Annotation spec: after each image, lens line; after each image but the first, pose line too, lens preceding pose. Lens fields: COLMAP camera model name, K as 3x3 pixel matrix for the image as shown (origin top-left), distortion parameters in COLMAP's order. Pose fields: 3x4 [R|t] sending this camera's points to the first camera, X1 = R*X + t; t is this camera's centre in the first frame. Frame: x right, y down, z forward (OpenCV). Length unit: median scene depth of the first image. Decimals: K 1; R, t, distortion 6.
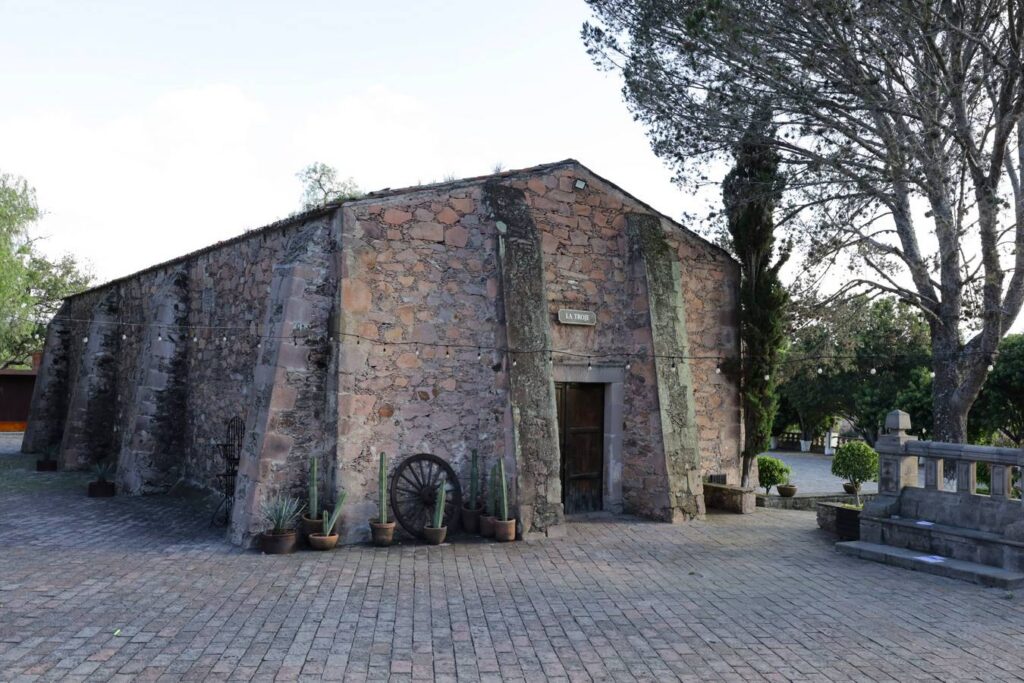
lens RADIAL K [[927.1, 0, 516.0], [0, 927.1, 344.5], [0, 0, 1]] dist [-0.001738, 0.000000]
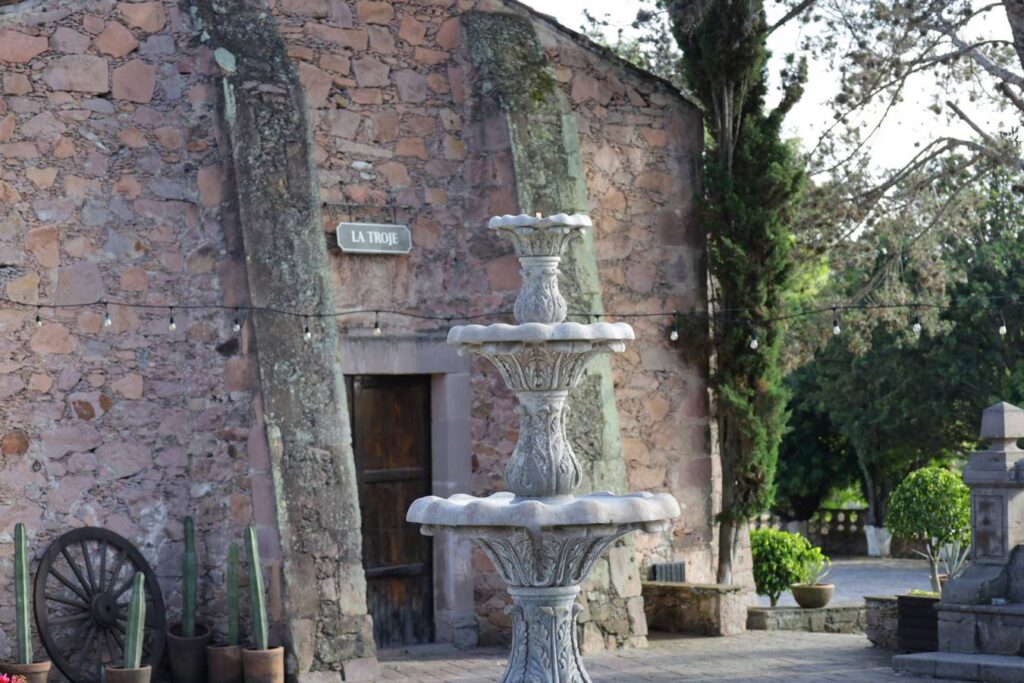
lens RADIAL K [[3096.3, 0, 511.9], [0, 3096.3, 340.6], [0, 0, 1]] dist [0.035373, 0.000000]
pose [[0.983889, -0.032249, 0.175847, -0.143884], [0.028965, 0.999355, 0.021207, -0.008498], [-0.176418, -0.015772, 0.984189, -0.575606]]
